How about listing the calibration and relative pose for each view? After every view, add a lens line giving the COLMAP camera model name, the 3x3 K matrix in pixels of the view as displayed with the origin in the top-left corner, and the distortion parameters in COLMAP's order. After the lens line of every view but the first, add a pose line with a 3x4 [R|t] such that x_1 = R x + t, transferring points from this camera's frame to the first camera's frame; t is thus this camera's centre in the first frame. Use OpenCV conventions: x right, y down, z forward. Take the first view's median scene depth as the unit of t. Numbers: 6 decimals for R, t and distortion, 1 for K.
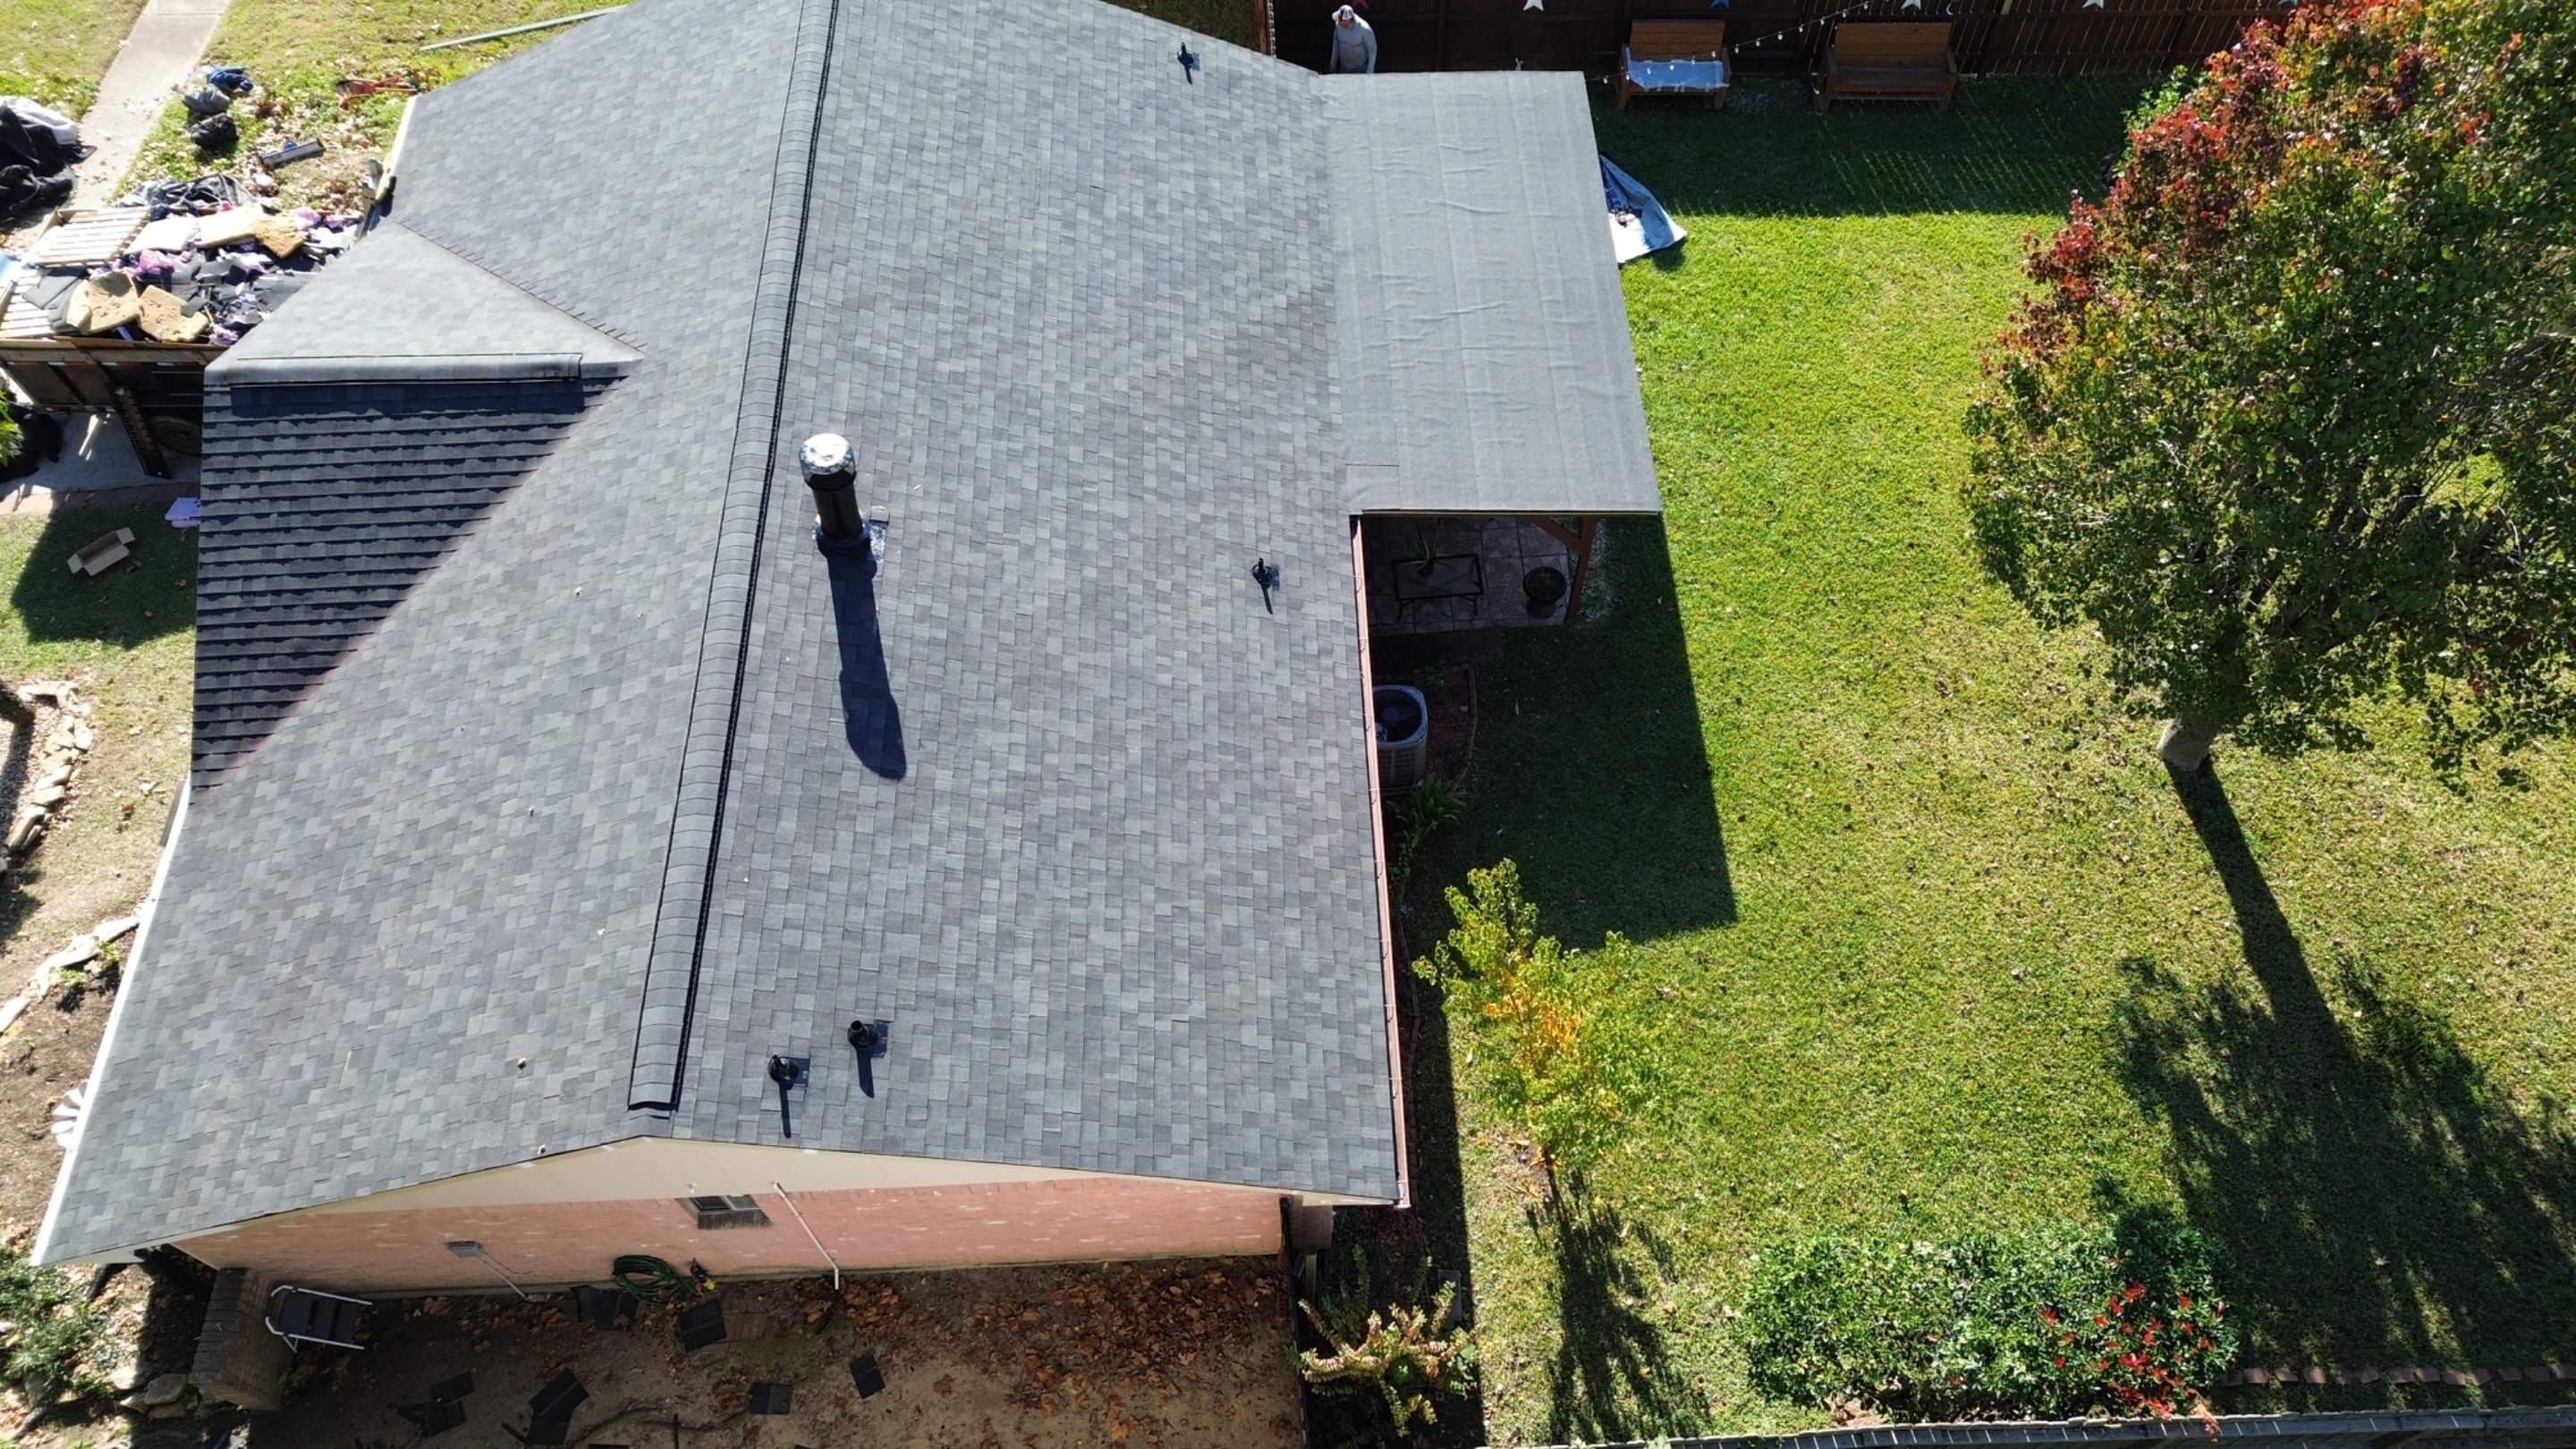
lens RADIAL K [[1825.2, 0, 1289.8], [0, 1825.2, 724.1], [0, 0, 1]] dist [0.082574, -0.076645]
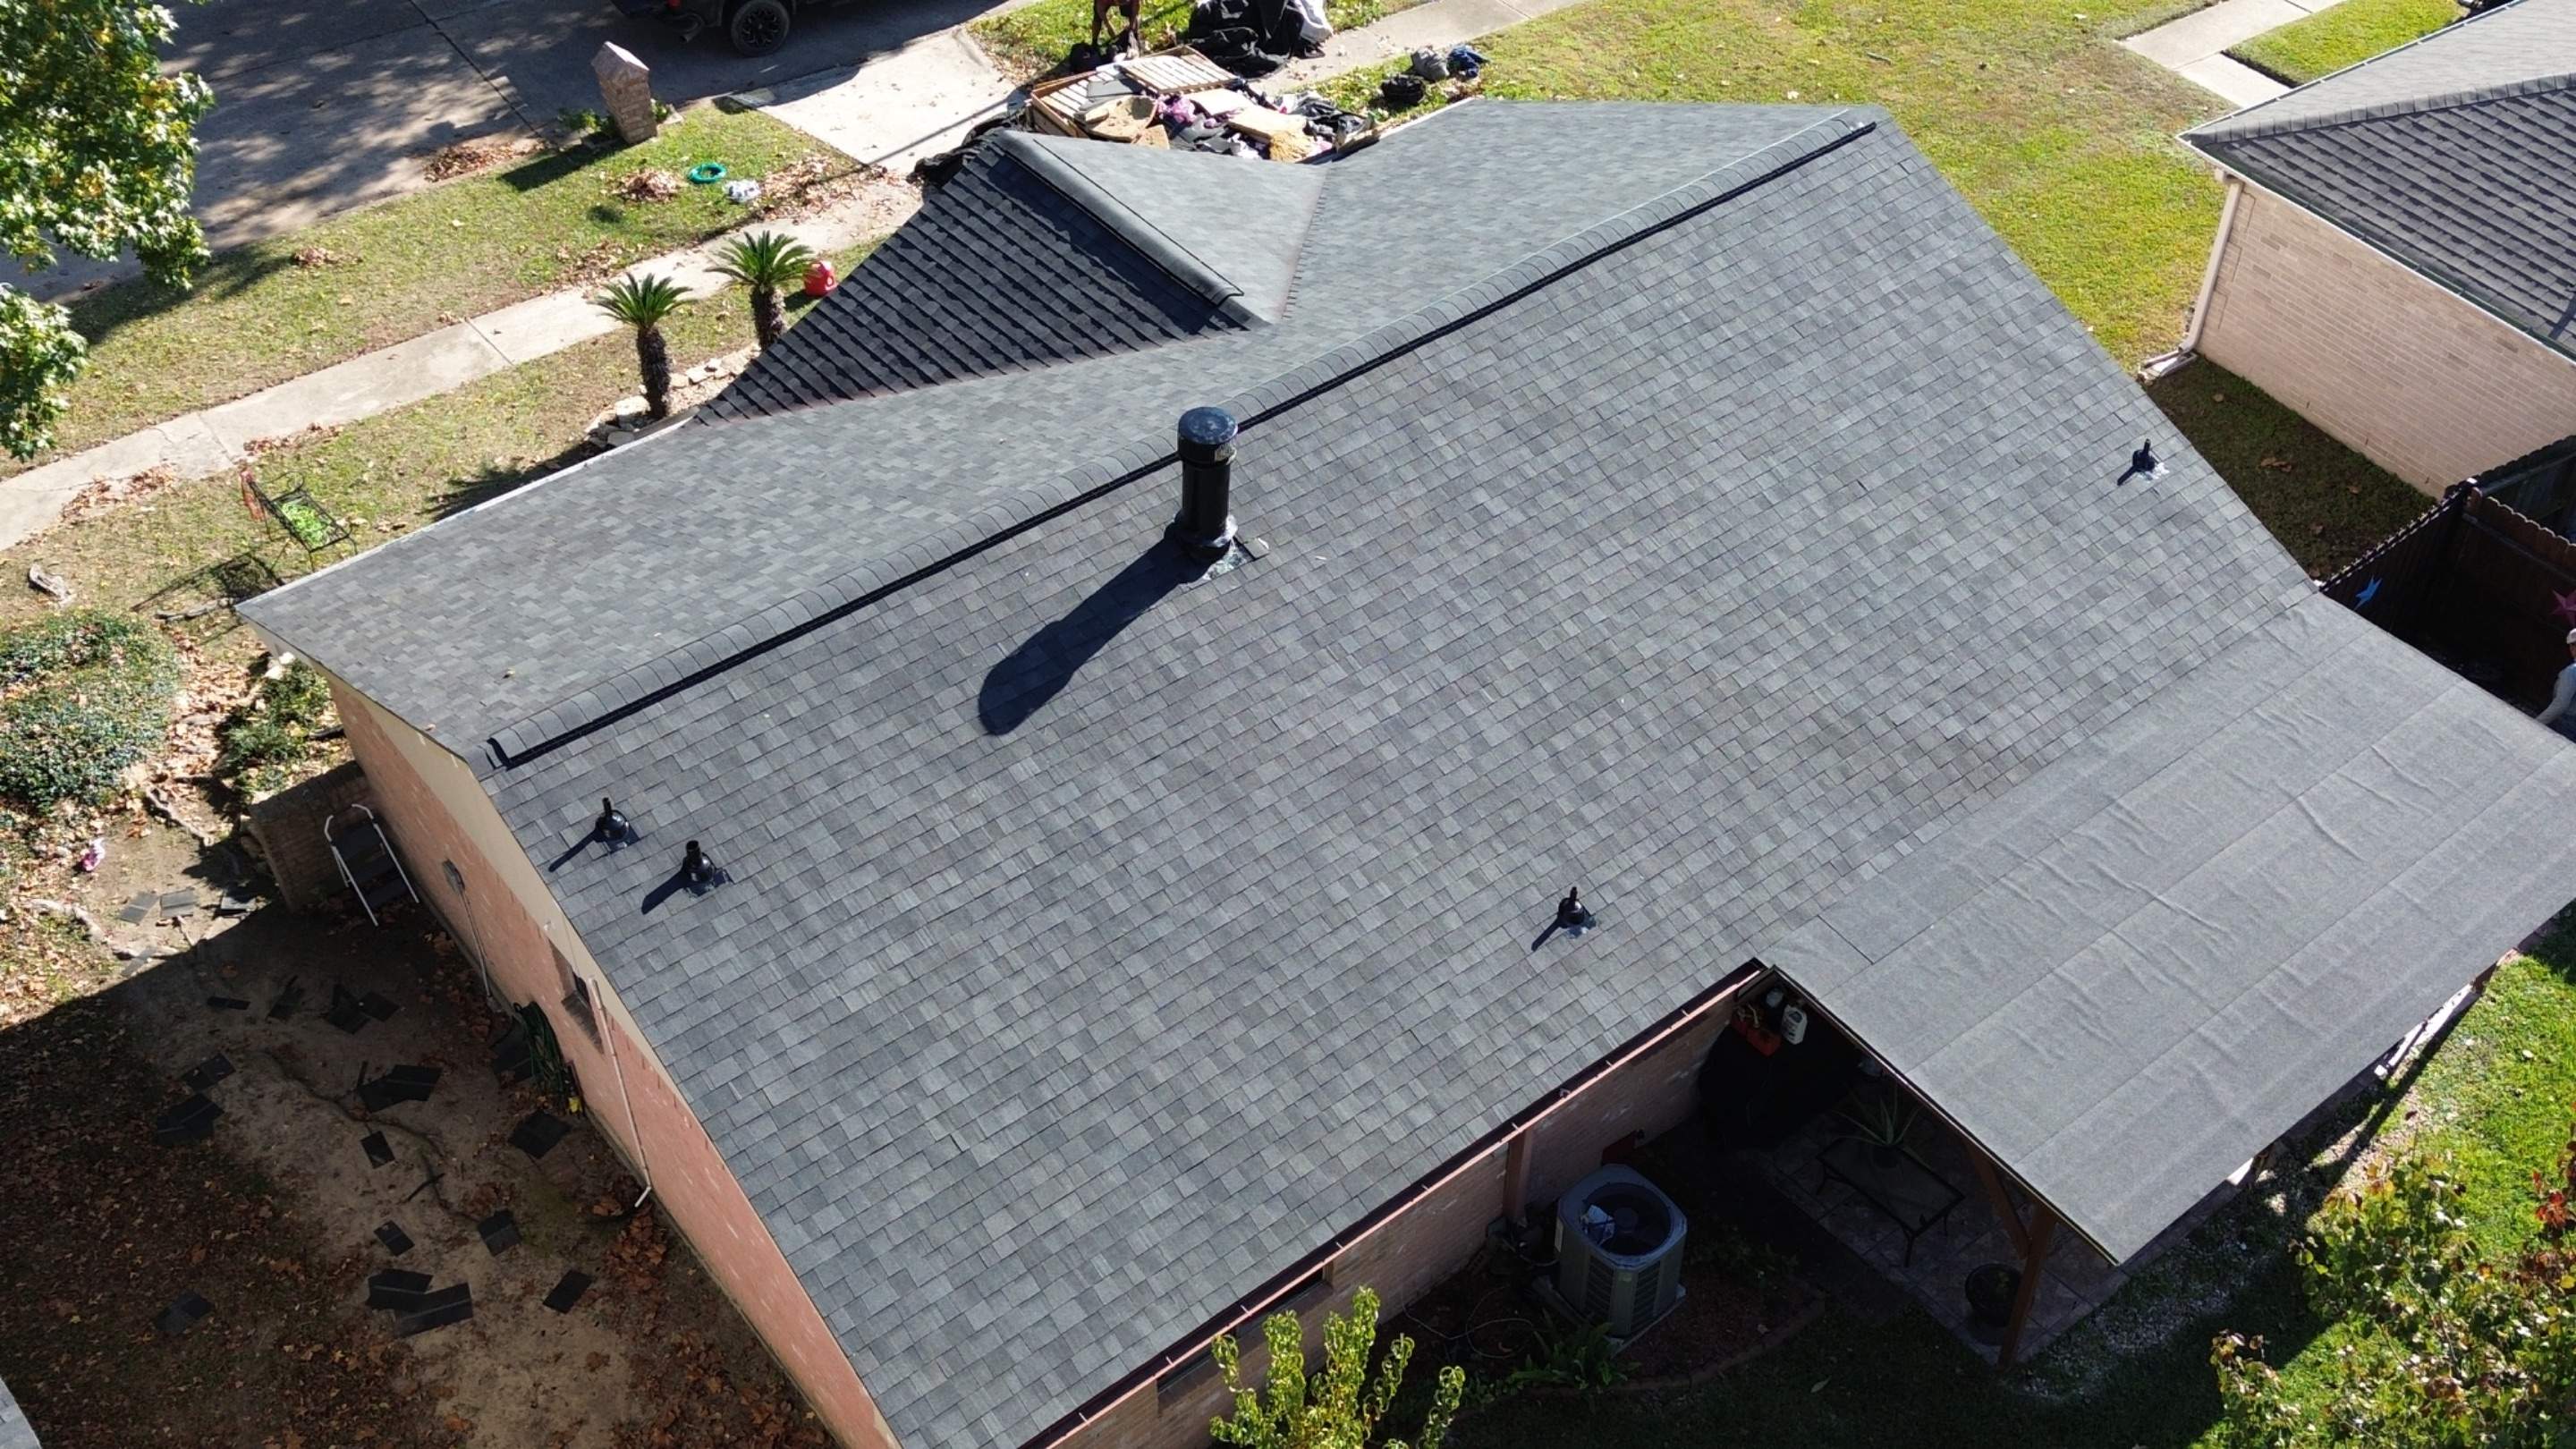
lens RADIAL K [[2572.2, 0, 1292.8], [0, 2572.2, 724.8], [0, 0, 1]] dist [0.121100, -0.227823]
pose [[0.593578, 0.550964, -0.586604, 0.479167], [-0.683054, 0.730349, -0.005199, -0.053063], [0.425561, 0.403768, 0.809857, 0.062963]]
